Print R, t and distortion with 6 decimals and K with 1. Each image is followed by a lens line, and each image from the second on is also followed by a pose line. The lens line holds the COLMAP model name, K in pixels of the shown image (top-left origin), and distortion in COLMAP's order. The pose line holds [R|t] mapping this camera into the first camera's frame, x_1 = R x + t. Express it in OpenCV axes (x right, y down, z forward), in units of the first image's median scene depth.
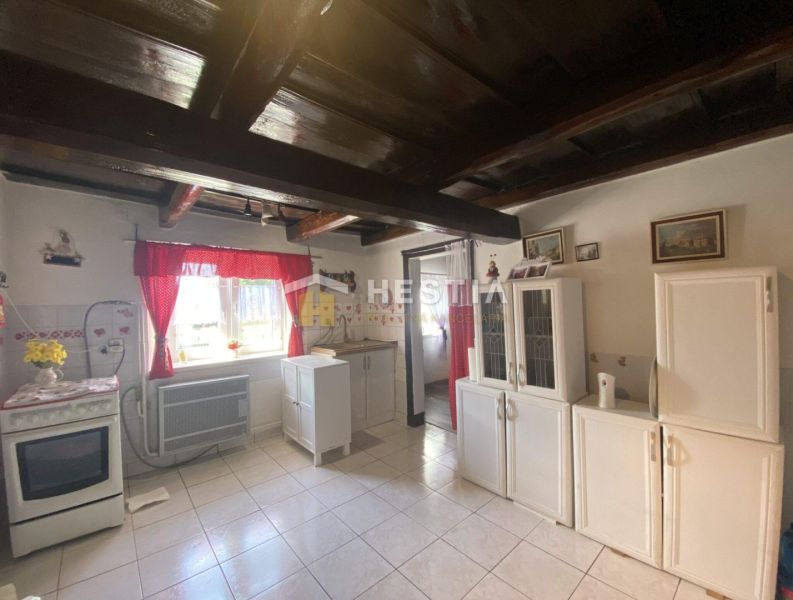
lens RADIAL K [[333.4, 0, 396.5], [0, 333.4, 300.0], [0, 0, 1]] dist [-0.000593, -0.000209]
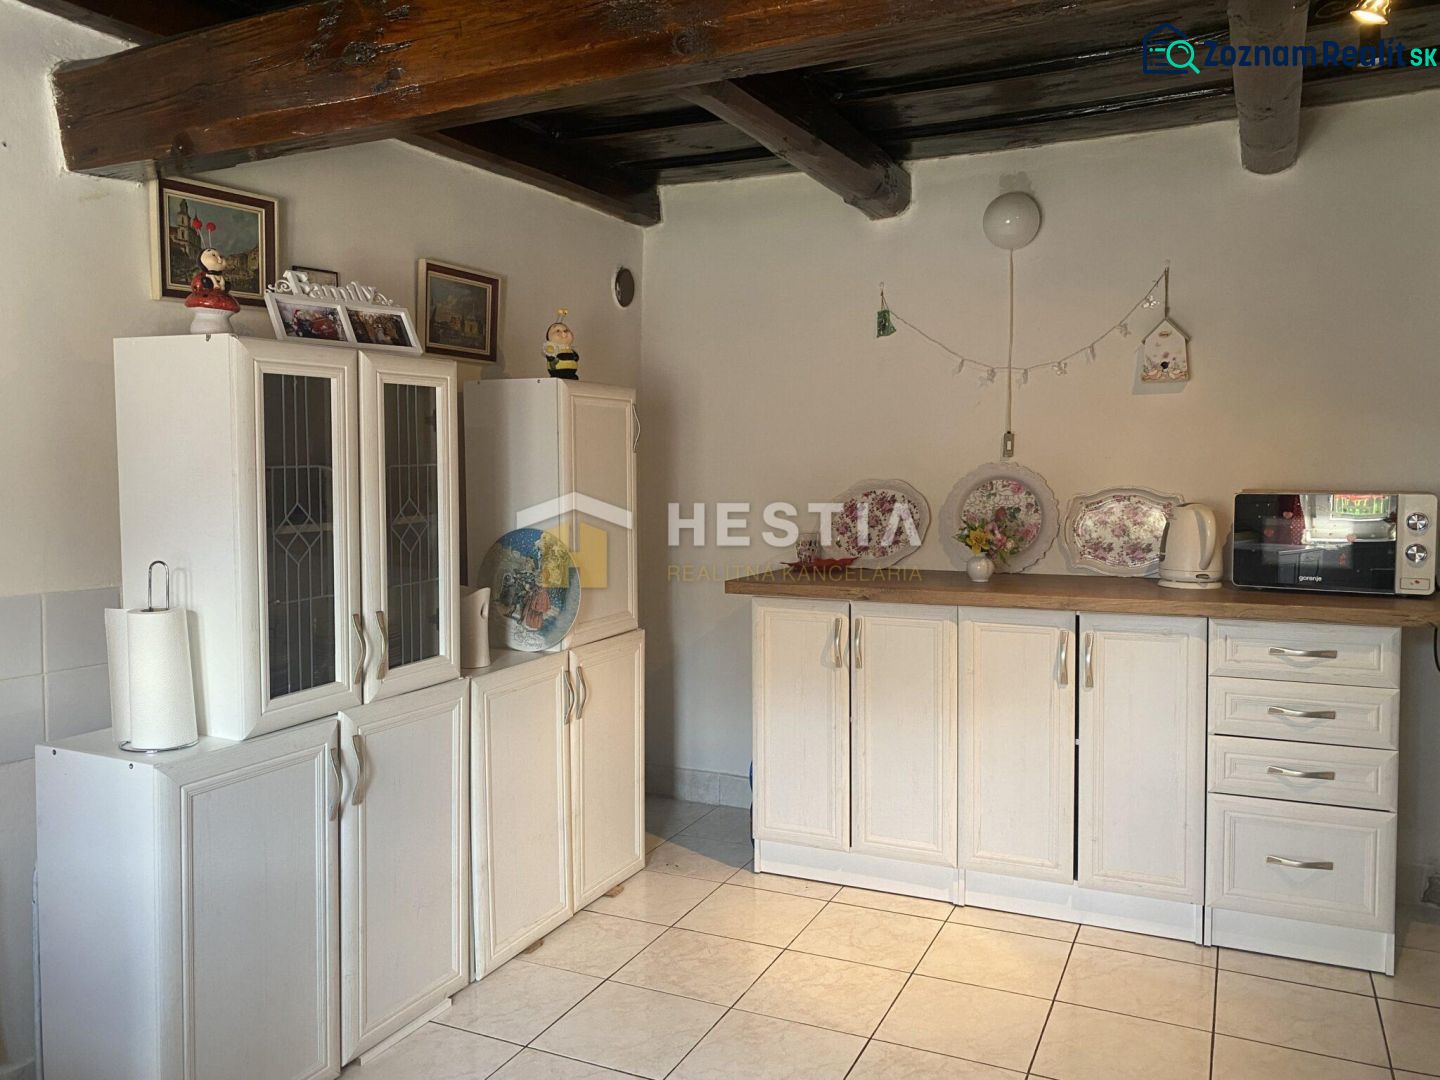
lens RADIAL K [[1107.3, 0, 719.6], [0, 1107.3, 512.2], [0, 0, 1]] dist [-0.001113, -0.000754]
pose [[-0.403631, -0.015436, 0.914792, -0.842821], [-0.000257, 0.999860, 0.016757, 0.091104], [-0.914922, 0.006528, -0.403578, 1.295791]]
